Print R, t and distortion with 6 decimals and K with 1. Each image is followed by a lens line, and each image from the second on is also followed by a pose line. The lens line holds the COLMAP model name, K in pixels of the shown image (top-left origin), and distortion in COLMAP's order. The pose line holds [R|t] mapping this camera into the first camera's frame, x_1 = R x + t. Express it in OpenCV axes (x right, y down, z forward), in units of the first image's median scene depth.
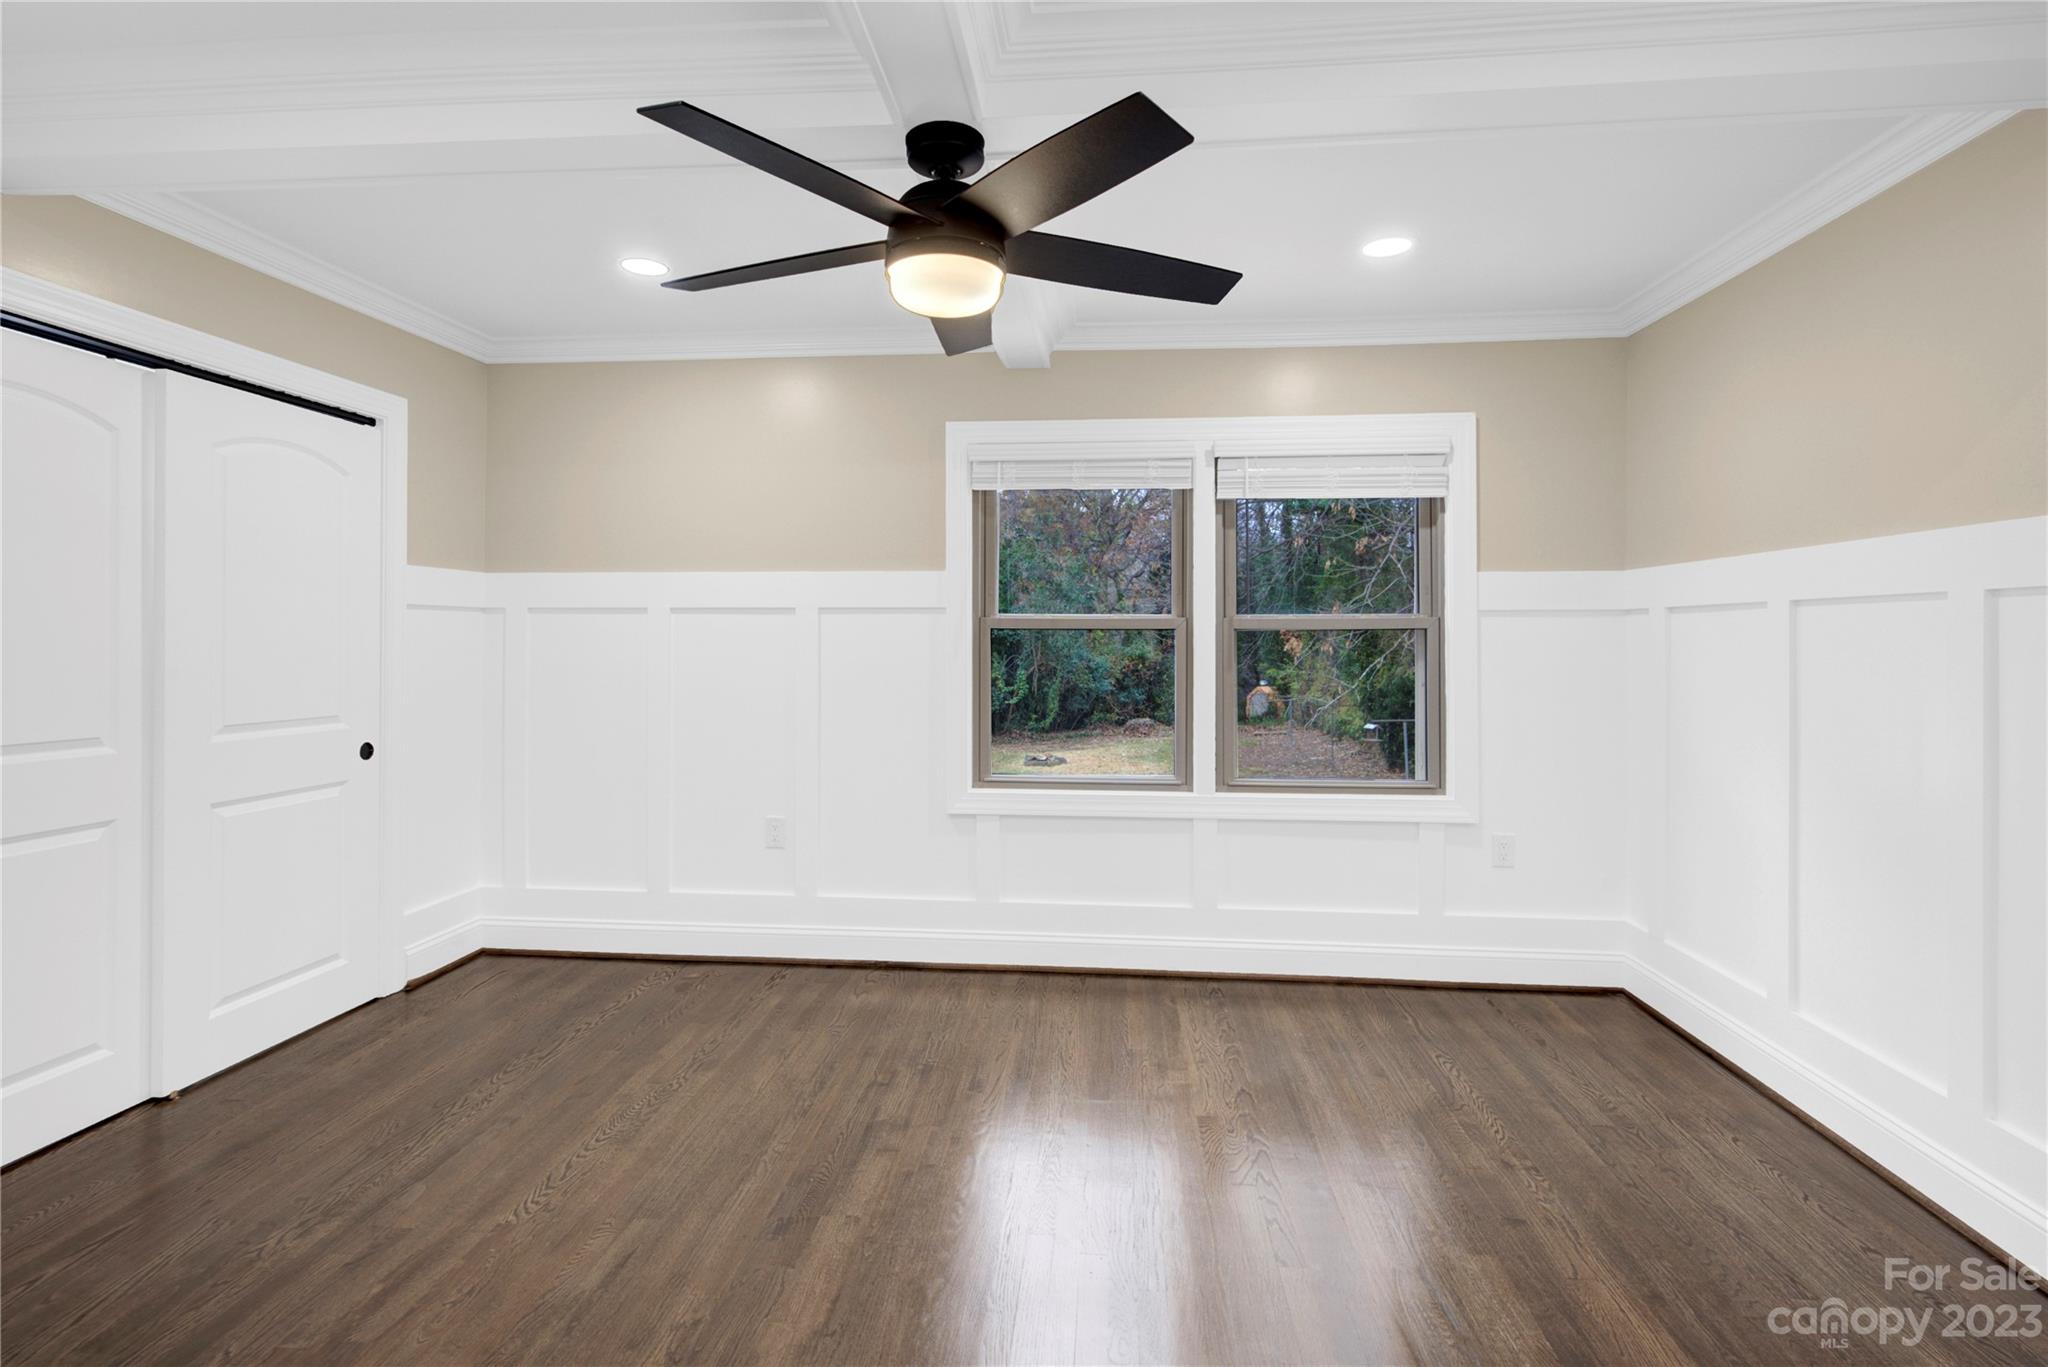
lens RADIAL K [[963.9, 0, 1028.1], [0, 963.9, 635.7], [0, 0, 1]] dist [-0.004474, 0.002420]
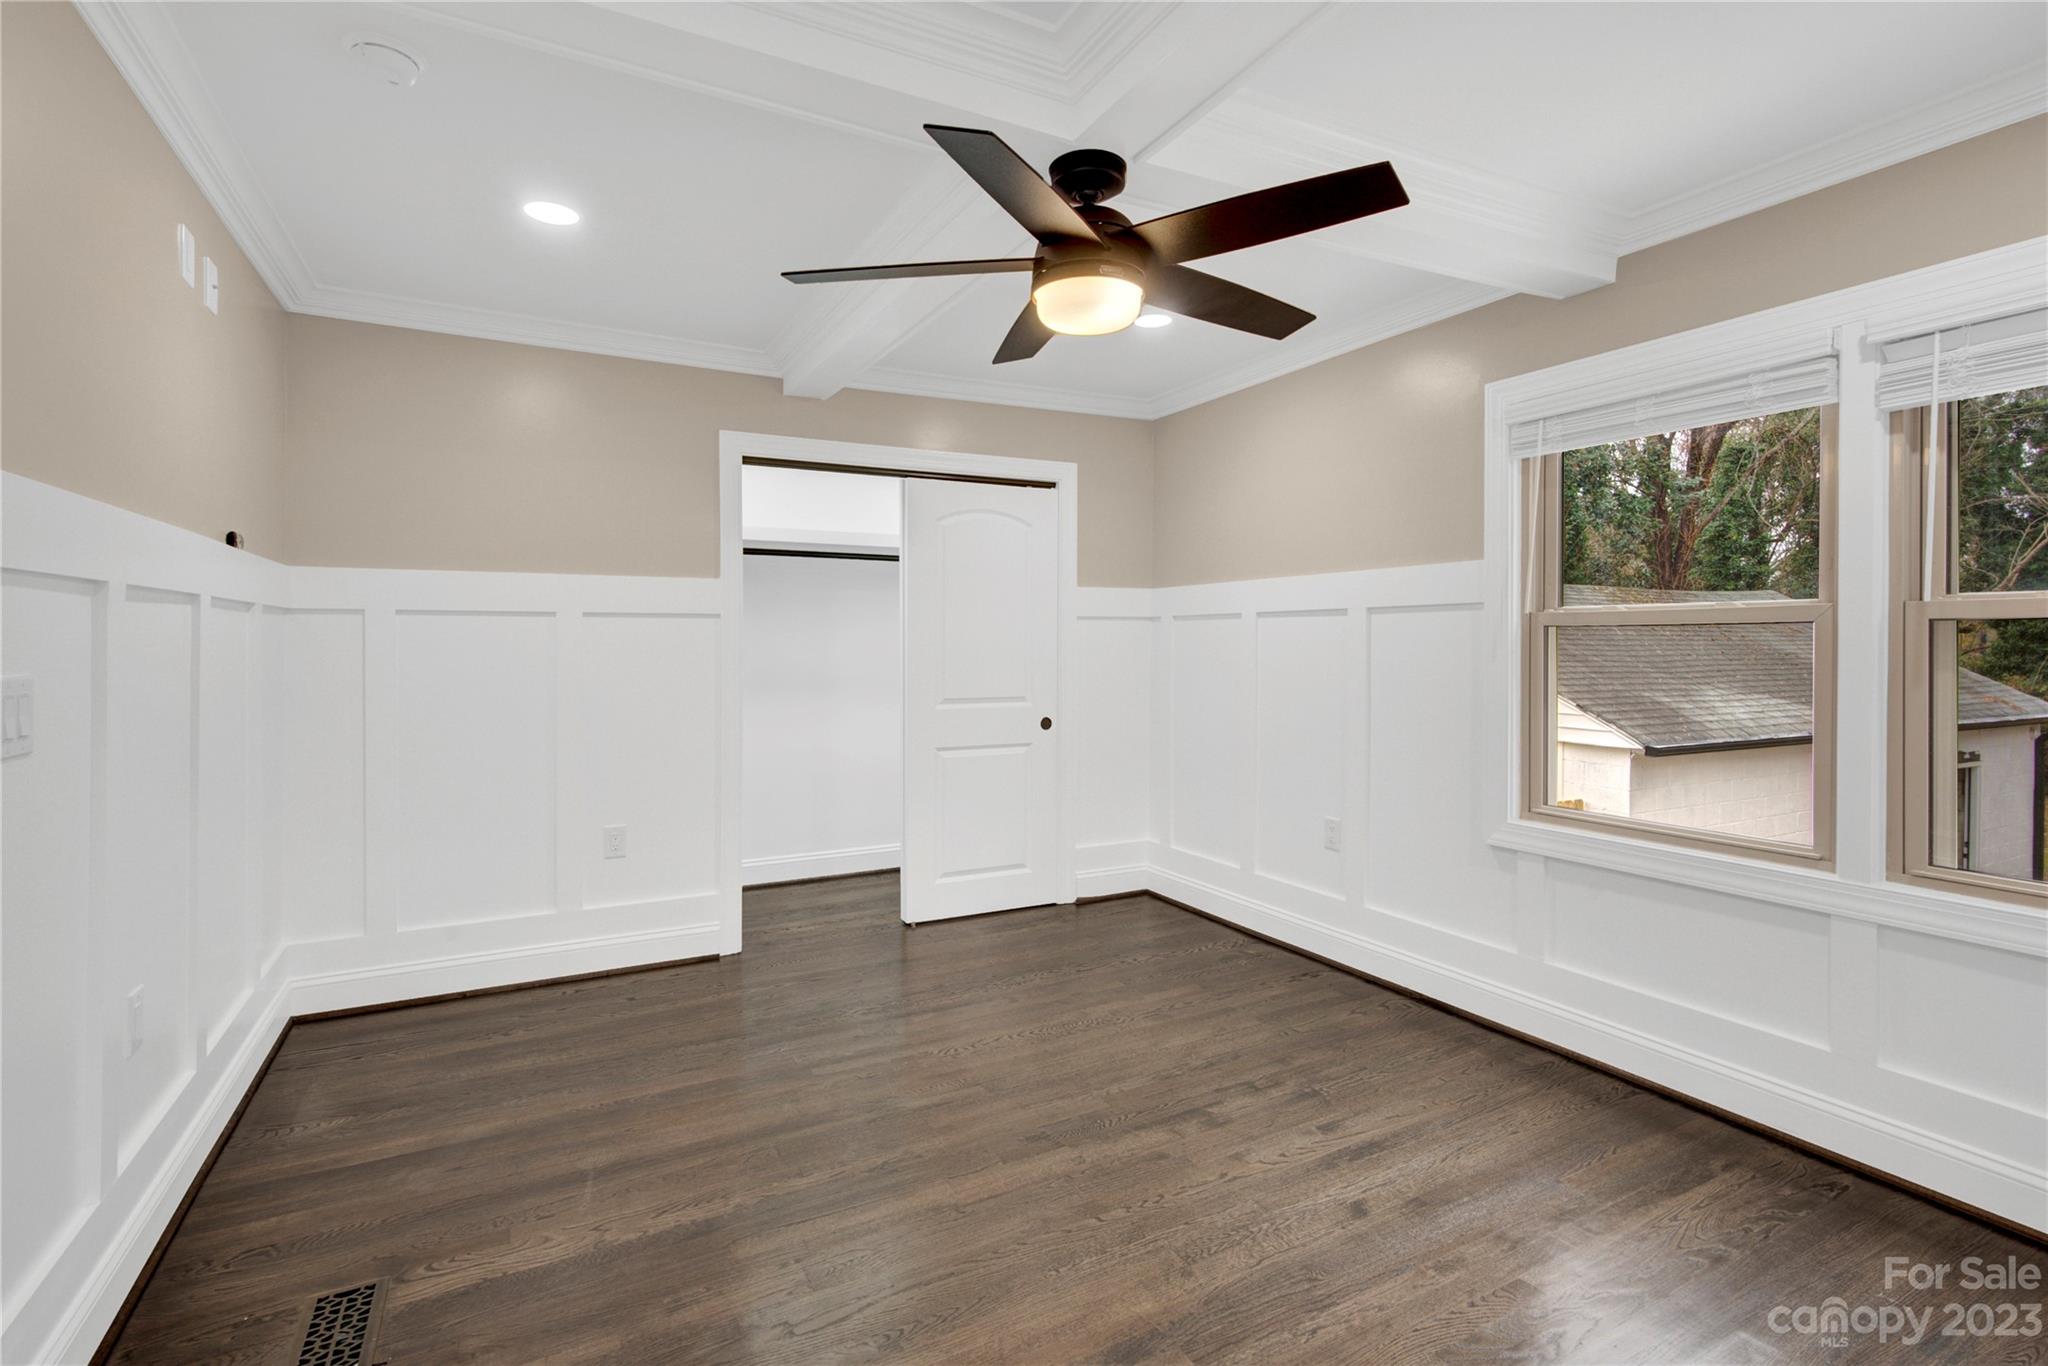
lens RADIAL K [[963.9, 0, 1031.2], [0, 963.9, 649.4], [0, 0, 1]] dist [-0.004474, 0.002420]
pose [[0.547463, 0.000345, -0.836830, 0.441046], [0.009752, 0.999929, 0.006792, 0.003064], [0.836773, -0.011879, 0.547421, 0.212420]]
